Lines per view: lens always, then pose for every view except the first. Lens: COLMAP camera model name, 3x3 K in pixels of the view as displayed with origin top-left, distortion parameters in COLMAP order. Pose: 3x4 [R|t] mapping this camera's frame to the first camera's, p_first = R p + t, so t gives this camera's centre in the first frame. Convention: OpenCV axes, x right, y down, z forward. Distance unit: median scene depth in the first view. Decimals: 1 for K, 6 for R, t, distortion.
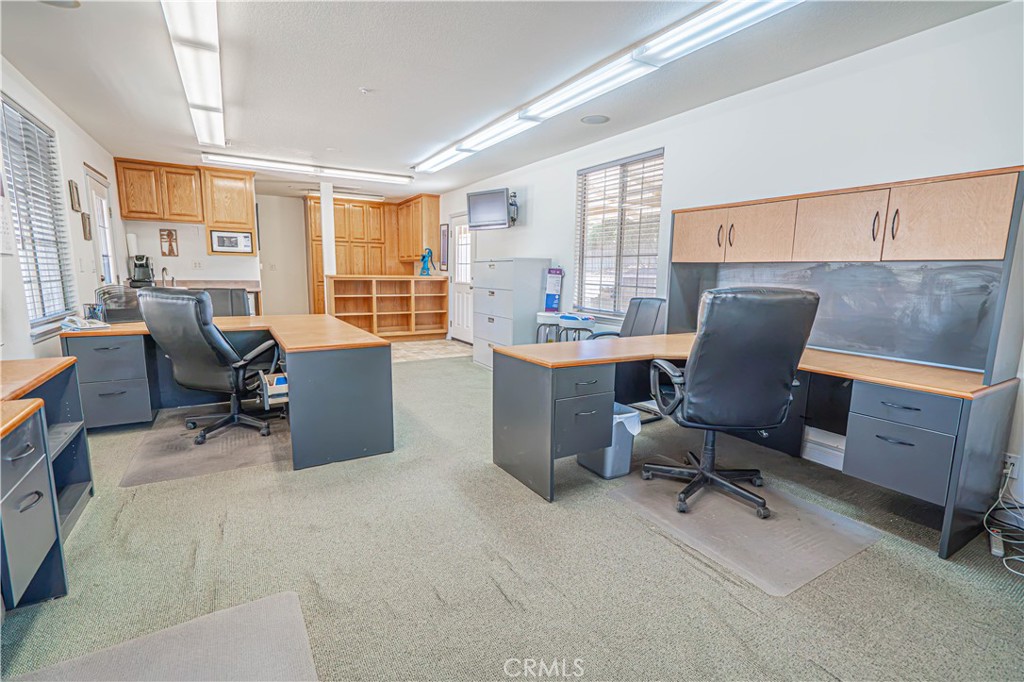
lens RADIAL K [[466.4, 0, 511.0], [0, 466.4, 343.5], [0, 0, 1]] dist [-0.002964, -0.000647]
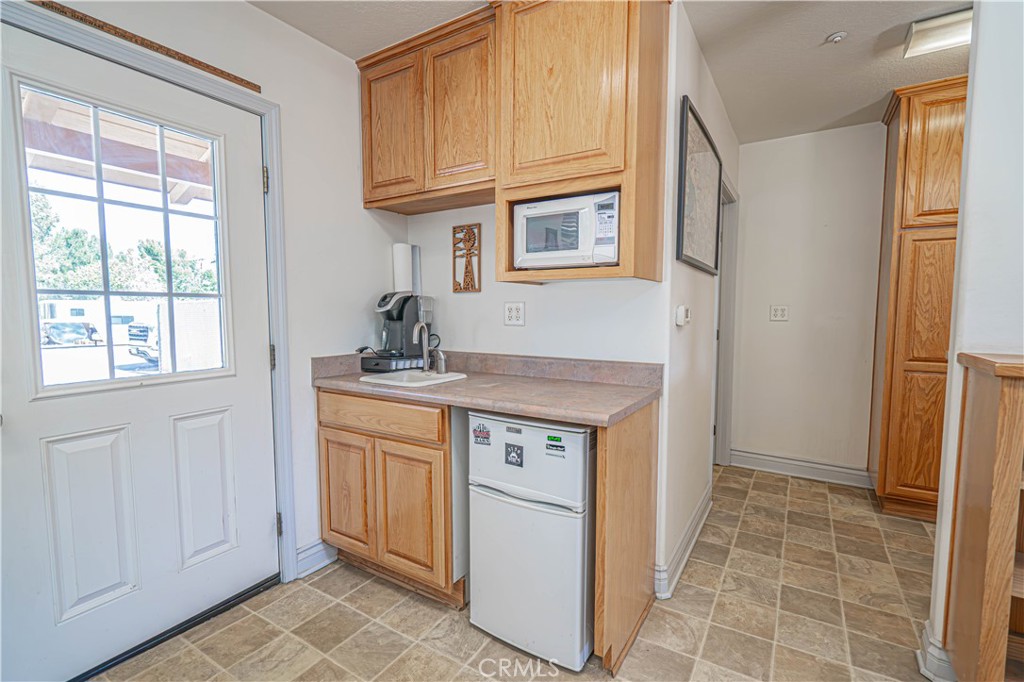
lens RADIAL K [[466.4, 0, 509.5], [0, 466.4, 349.6], [0, 0, 1]] dist [-0.002964, -0.000647]
pose [[0.434464, 0.057810, -0.898832, -0.357294], [-0.135980, 0.990710, -0.002009, -0.143789], [0.890365, 0.123096, 0.438289, 0.869151]]
